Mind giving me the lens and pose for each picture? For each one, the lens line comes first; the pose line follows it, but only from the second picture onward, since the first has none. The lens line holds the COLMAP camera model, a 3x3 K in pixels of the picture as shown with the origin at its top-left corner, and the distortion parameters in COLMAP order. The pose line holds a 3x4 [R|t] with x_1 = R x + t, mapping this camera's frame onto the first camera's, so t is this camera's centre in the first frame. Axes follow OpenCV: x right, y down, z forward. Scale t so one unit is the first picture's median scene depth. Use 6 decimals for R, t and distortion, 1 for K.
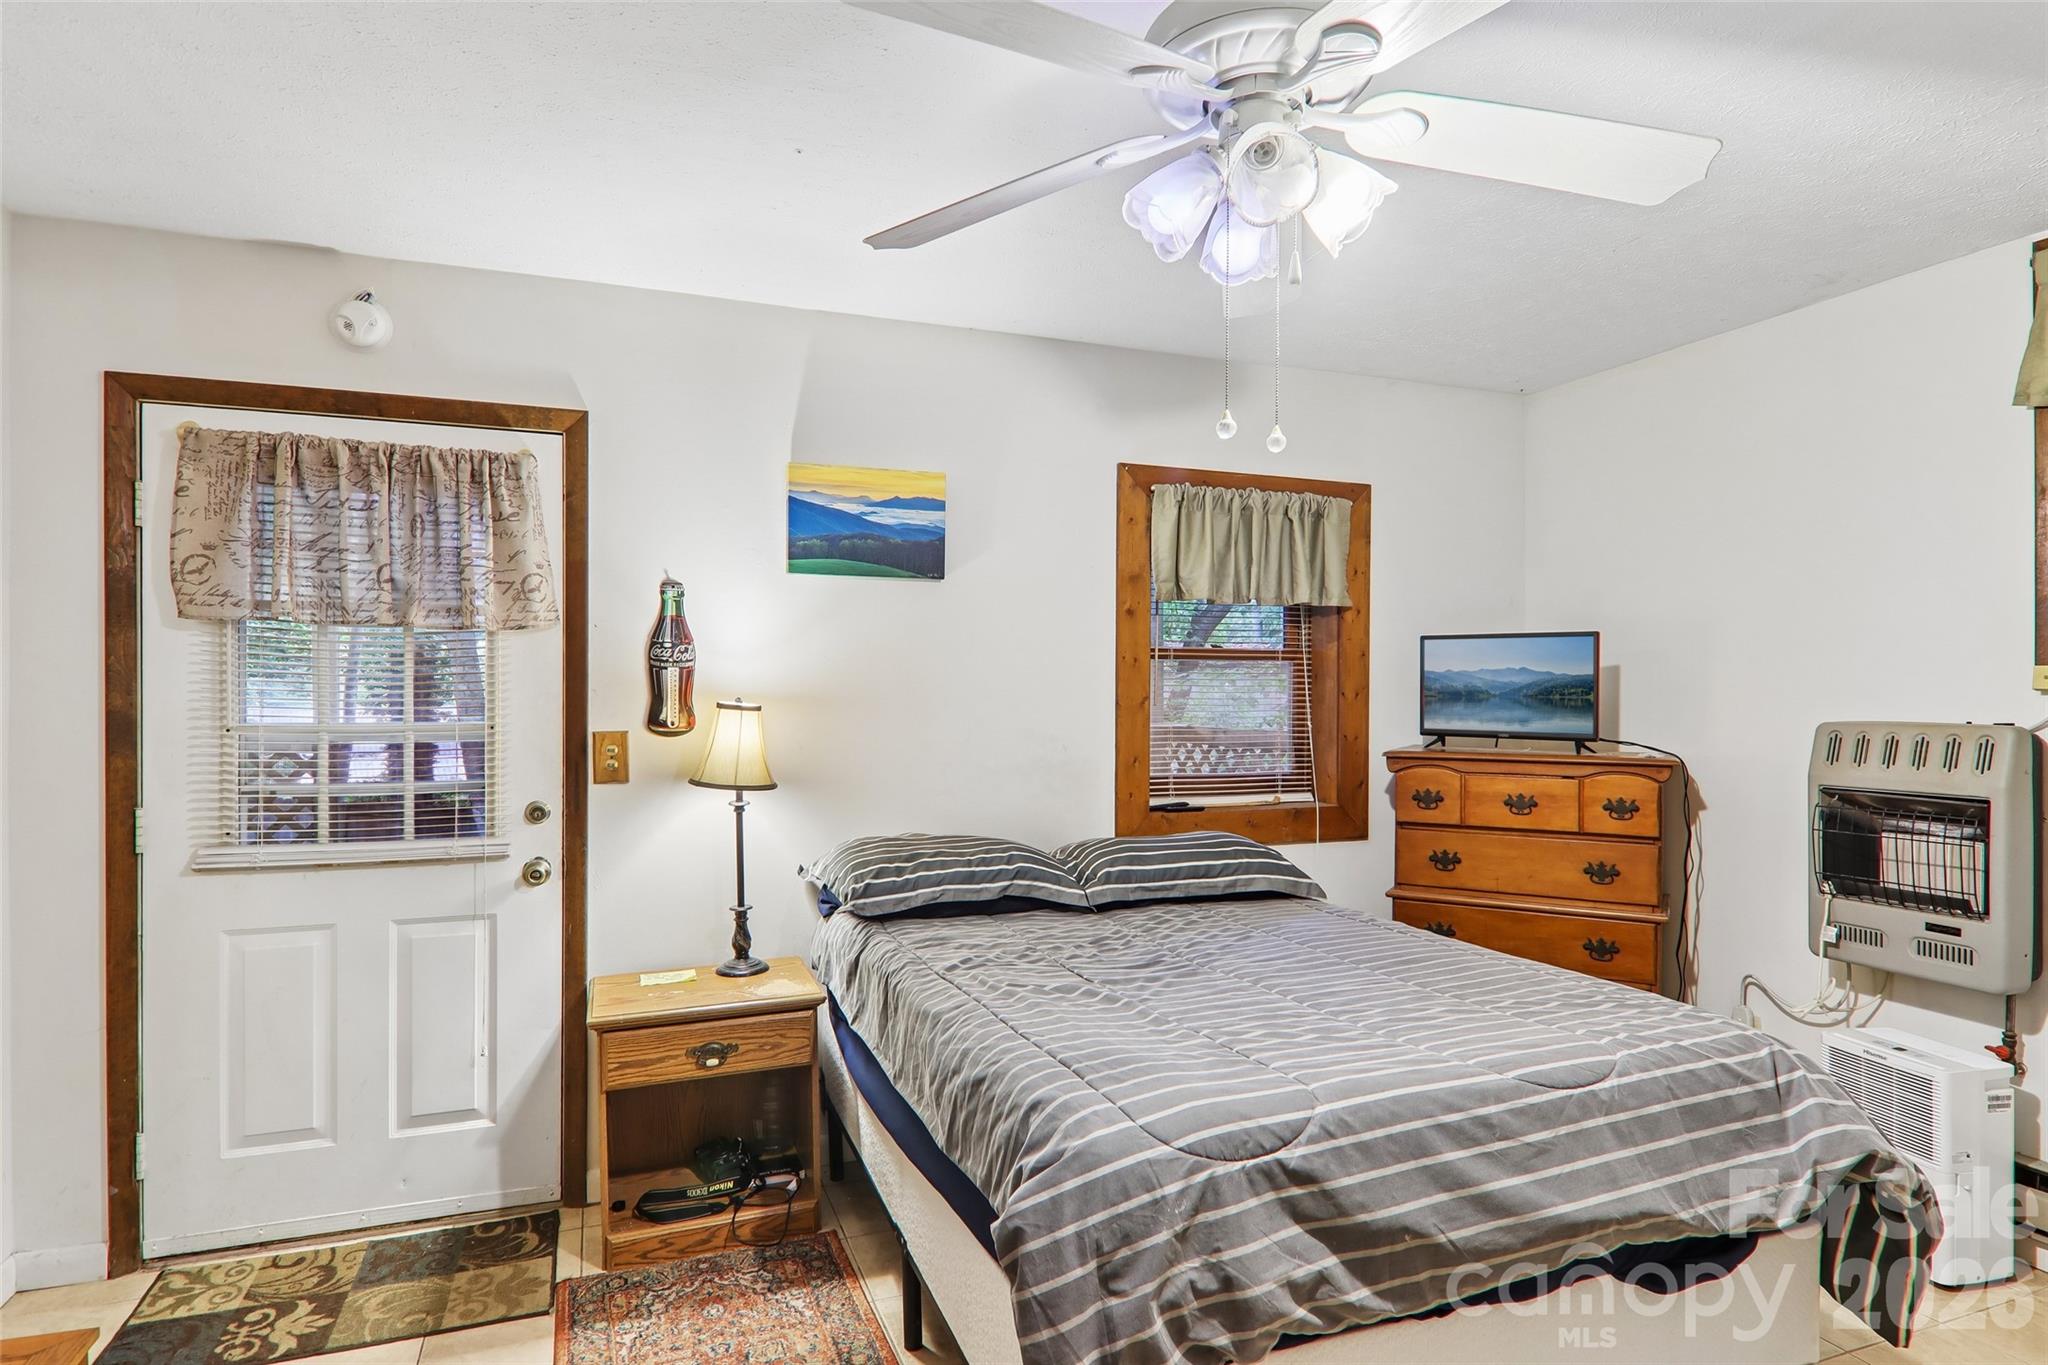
lens RADIAL K [[1154.3, 0, 1011.2], [0, 1154.3, 693.7], [0, 0, 1]] dist [-0.001343, -0.003431]
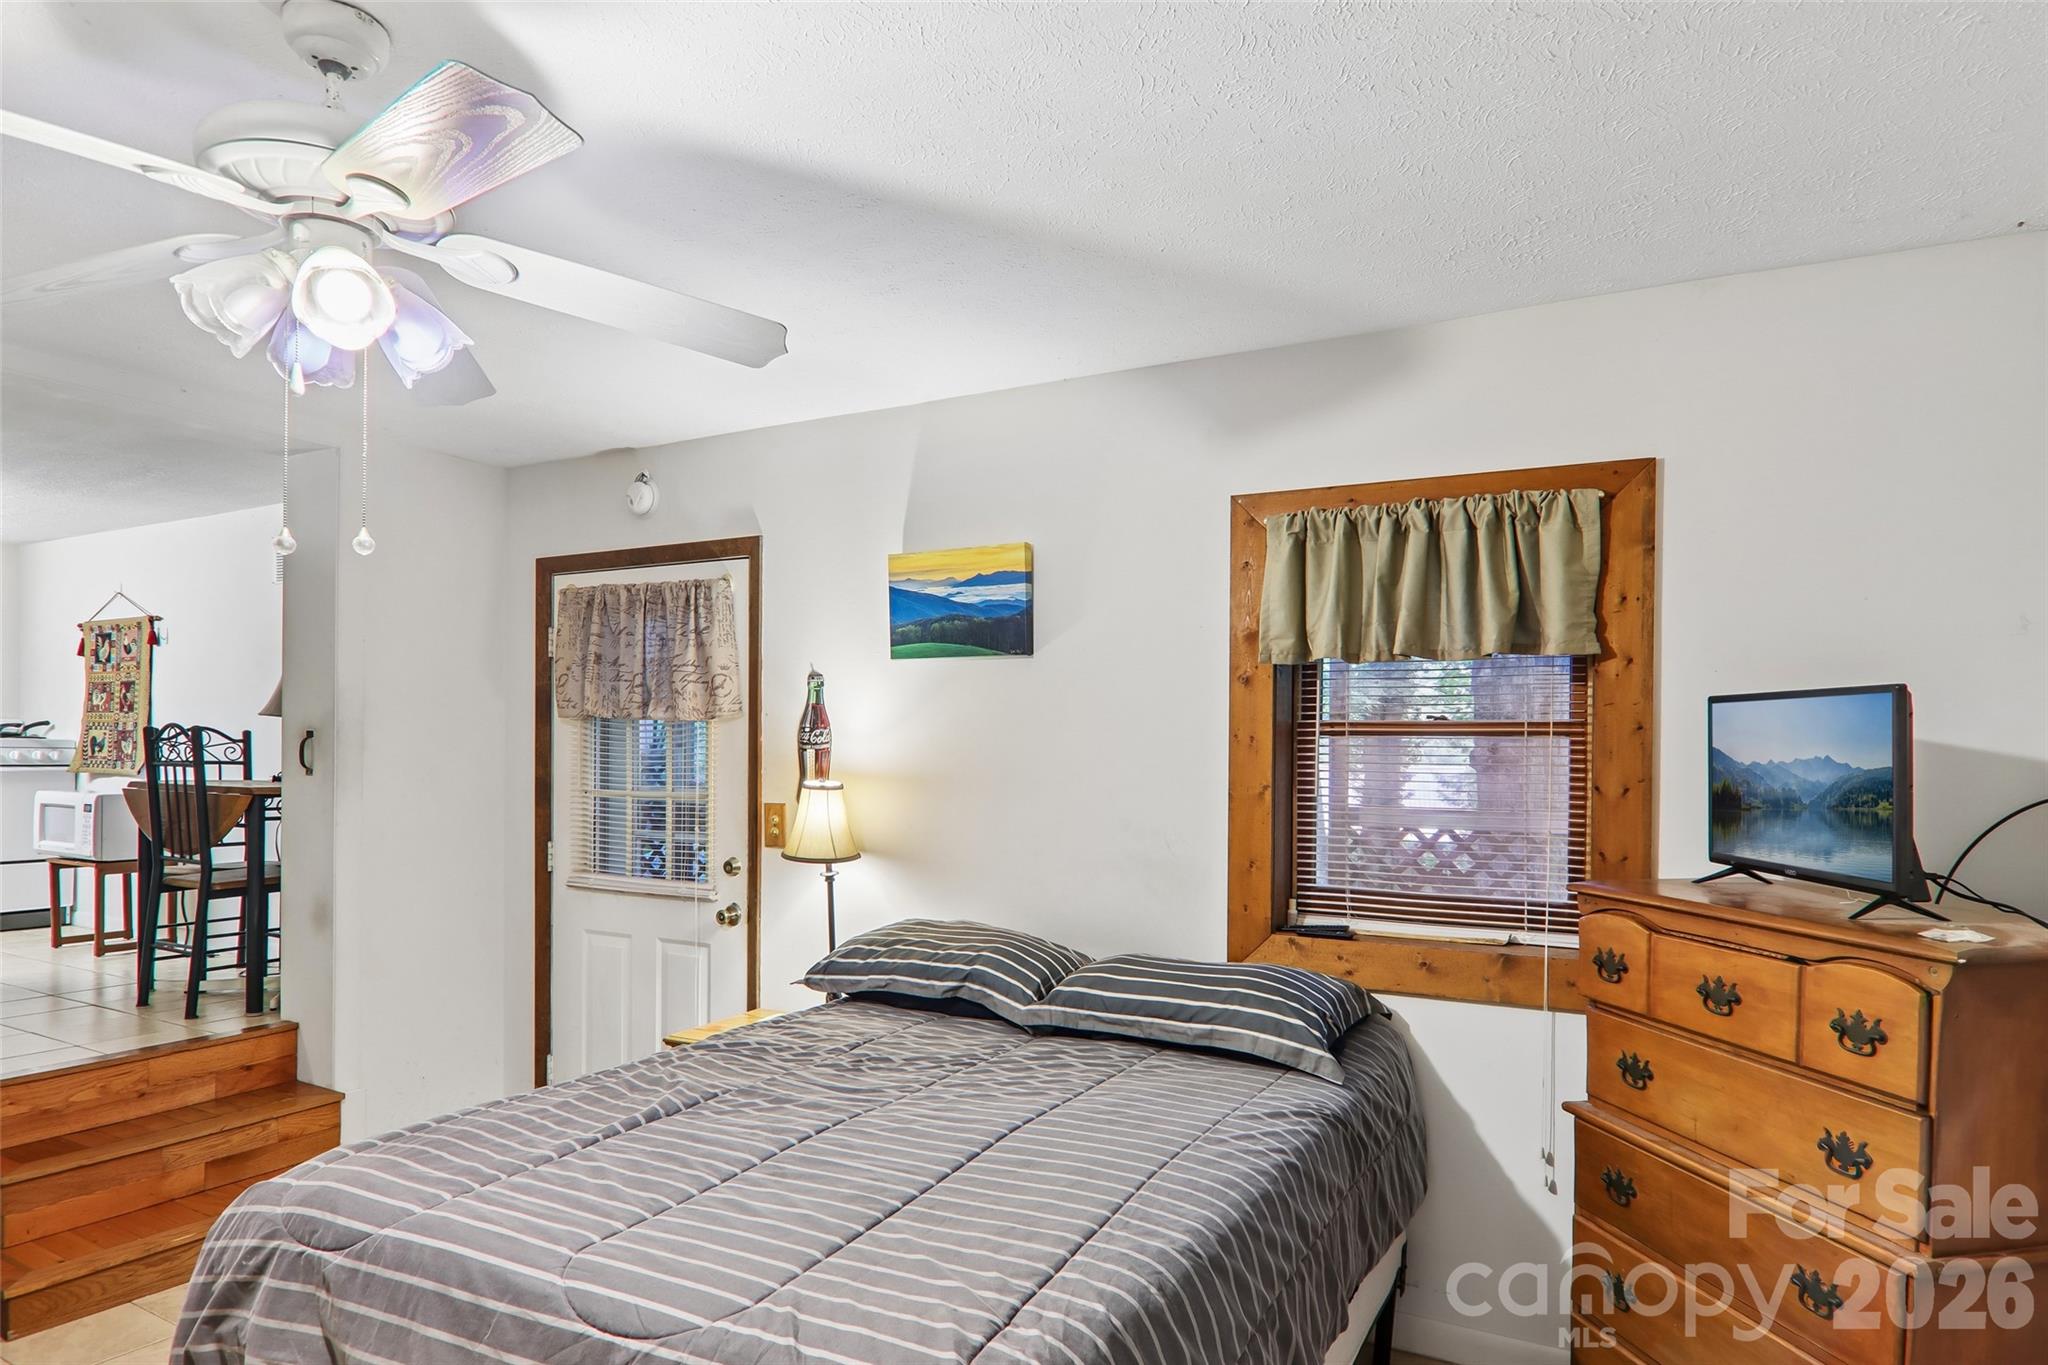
lens RADIAL K [[1154.3, 0, 964.6], [0, 1154.3, 744.1], [0, 0, 1]] dist [-0.001343, -0.003431]
pose [[0.649840, 0.000472, -0.760071, 0.668859], [-0.007964, 0.999949, -0.006188, -0.021947], [0.760029, 0.010074, 0.649811, 0.376885]]
